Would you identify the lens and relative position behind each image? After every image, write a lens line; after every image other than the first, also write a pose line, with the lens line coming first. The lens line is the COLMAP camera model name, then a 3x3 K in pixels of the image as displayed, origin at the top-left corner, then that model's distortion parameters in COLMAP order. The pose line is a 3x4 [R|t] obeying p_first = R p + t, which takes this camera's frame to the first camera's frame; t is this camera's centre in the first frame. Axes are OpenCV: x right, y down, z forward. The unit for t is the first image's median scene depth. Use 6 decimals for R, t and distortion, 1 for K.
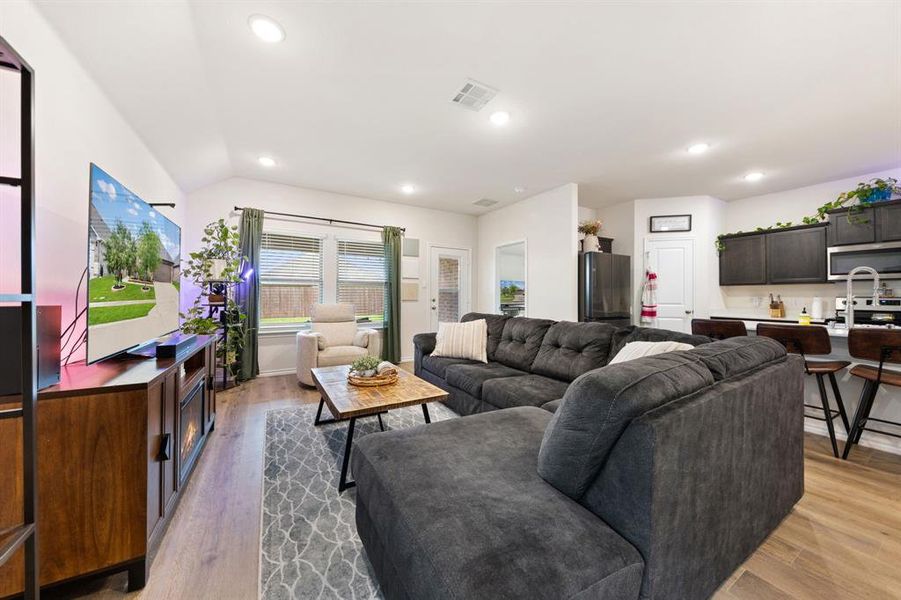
lens RADIAL K [[310.2, 0, 447.9], [0, 310.2, 293.9], [0, 0, 1]] dist [-0.001677, -0.001181]
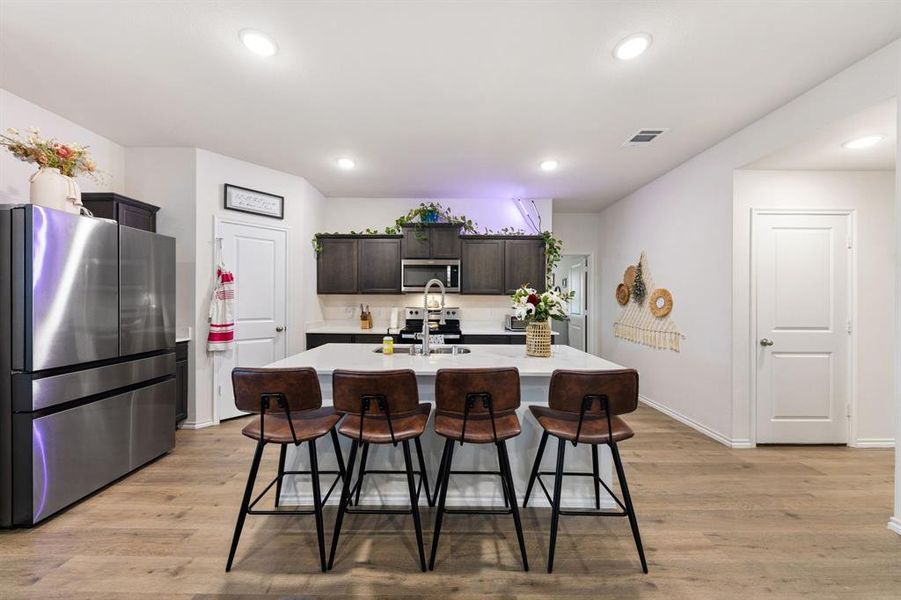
lens RADIAL K [[310.2, 0, 445.3], [0, 310.2, 303.0], [0, 0, 1]] dist [-0.001677, -0.001181]
pose [[0.493155, -0.007723, 0.869907, 0.381061], [-0.009536, 0.999853, 0.014283, -0.021019], [-0.869889, -0.015339, 0.493009, 0.342154]]
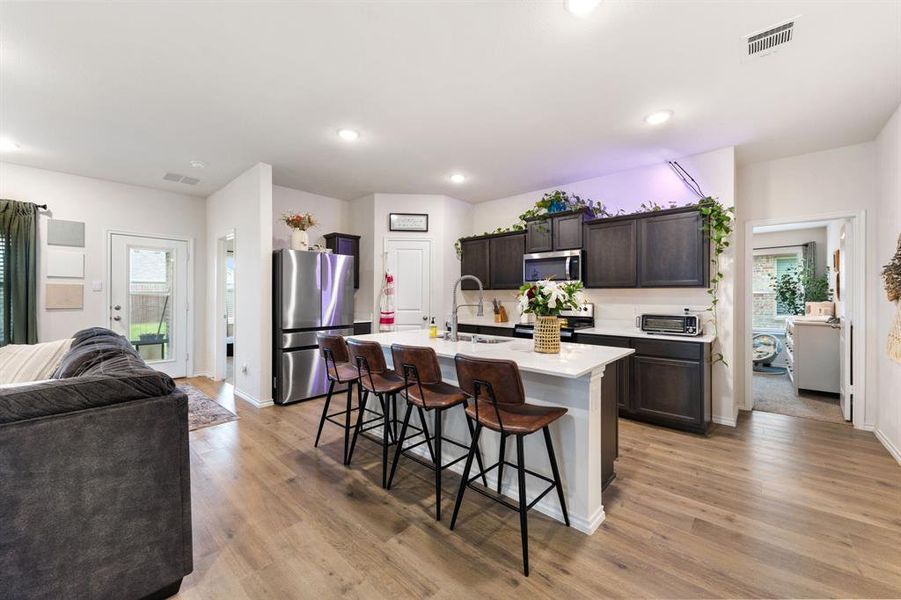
lens RADIAL K [[343.5, 0, 452.1], [0, 343.5, 296.3], [0, 0, 1]] dist [-0.002340, -0.000378]
pose [[0.948374, -0.001715, 0.317149, 0.600767], [-0.000952, 0.999965, 0.008252, -0.018864], [-0.317152, -0.008128, 0.948340, -0.011415]]
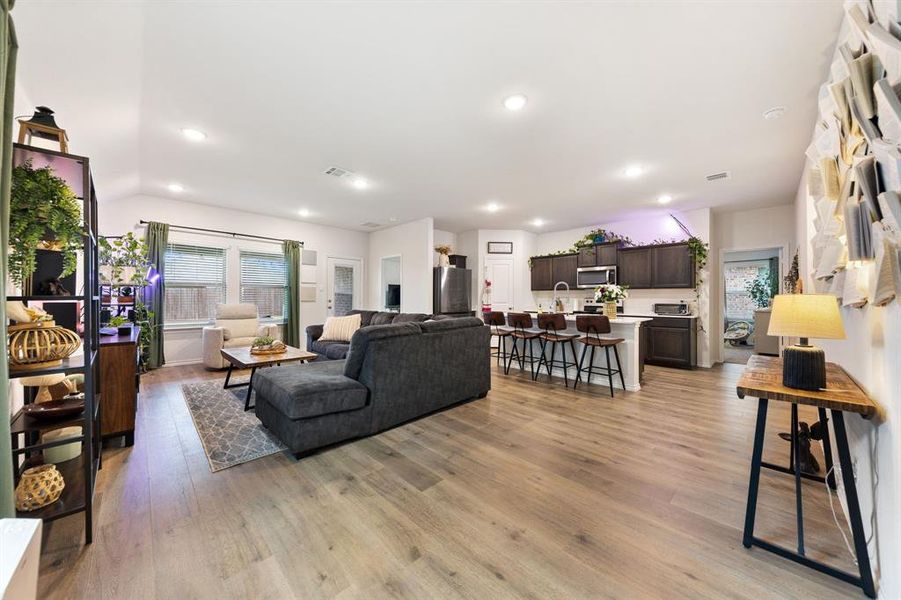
lens RADIAL K [[310.2, 0, 449.1], [0, 310.2, 296.8], [0, 0, 1]] dist [-0.001677, -0.001181]
pose [[0.966853, 0.000530, 0.255333, 0.131943], [-0.001634, 0.999990, 0.004113, -0.002115], [-0.255328, -0.004394, 0.966844, -0.407740]]
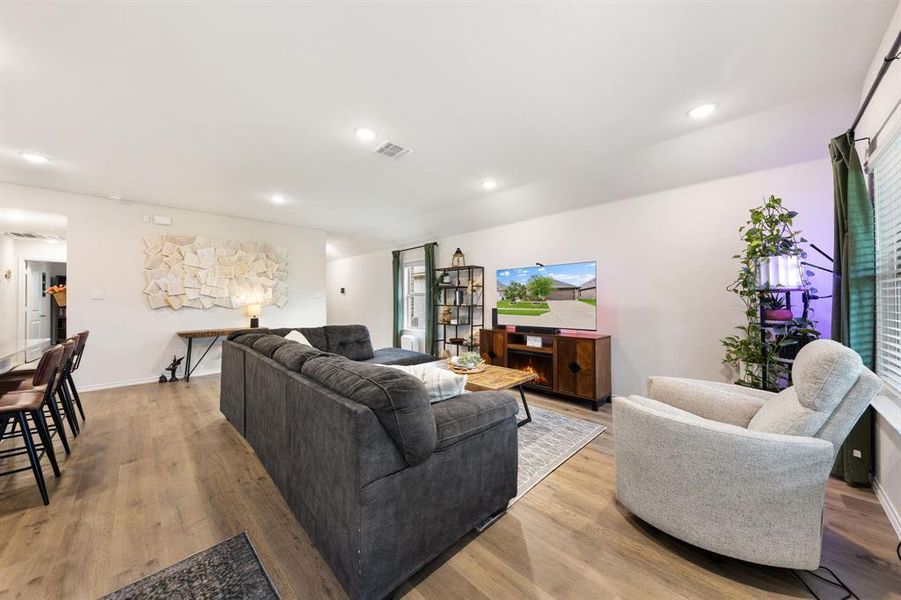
lens RADIAL K [[310.2, 0, 450.7], [0, 310.2, 290.0], [0, 0, 1]] dist [-0.001677, -0.001181]
pose [[-0.965052, -0.021632, -0.261165, 0.104452], [-0.009362, 0.998797, -0.048138, -0.000598], [0.261893, -0.044011, -0.964093, 1.302546]]
